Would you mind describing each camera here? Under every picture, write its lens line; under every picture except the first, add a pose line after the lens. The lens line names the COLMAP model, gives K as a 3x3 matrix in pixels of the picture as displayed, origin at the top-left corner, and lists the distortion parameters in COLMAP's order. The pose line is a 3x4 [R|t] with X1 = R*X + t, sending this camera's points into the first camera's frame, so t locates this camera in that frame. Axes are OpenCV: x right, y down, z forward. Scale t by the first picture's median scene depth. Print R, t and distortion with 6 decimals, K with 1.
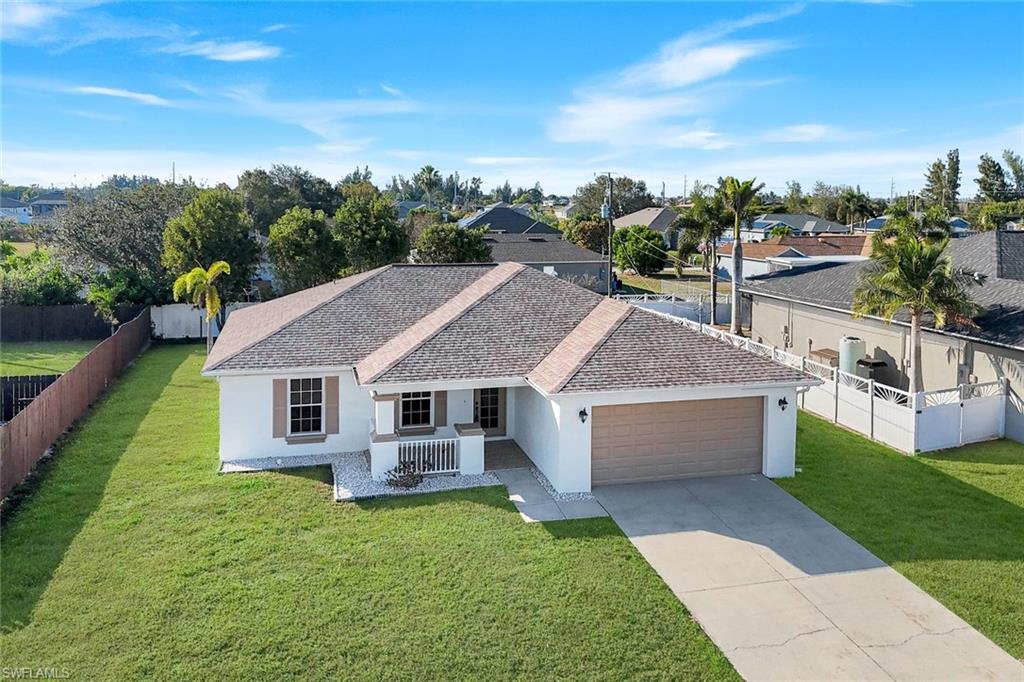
lens RADIAL K [[777.3, 0, 509.4], [0, 777.3, 240.9], [0, 0, 1]] dist [0.031996, -0.005237]
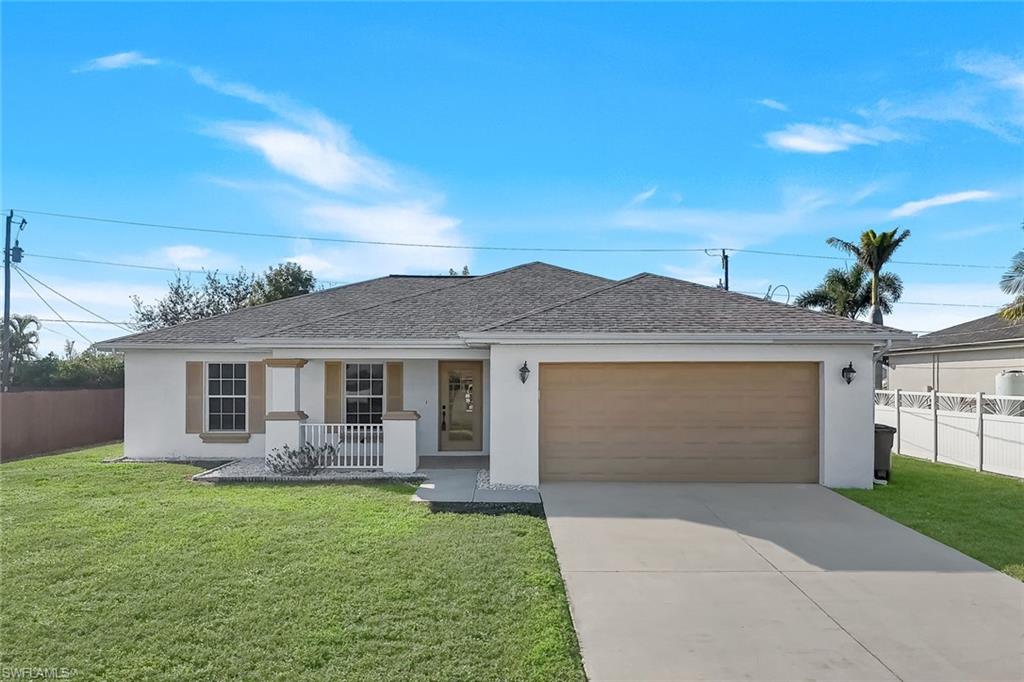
lens RADIAL K [[747.7, 0, 506.7], [0, 747.7, 372.5], [0, 0, 1]] dist [0.050815, -0.042305]
pose [[0.972482, -0.011298, -0.232704, 0.206087], [-0.000937, 0.998626, -0.052400, 0.226148], [0.232976, 0.051176, 0.971135, 0.303043]]
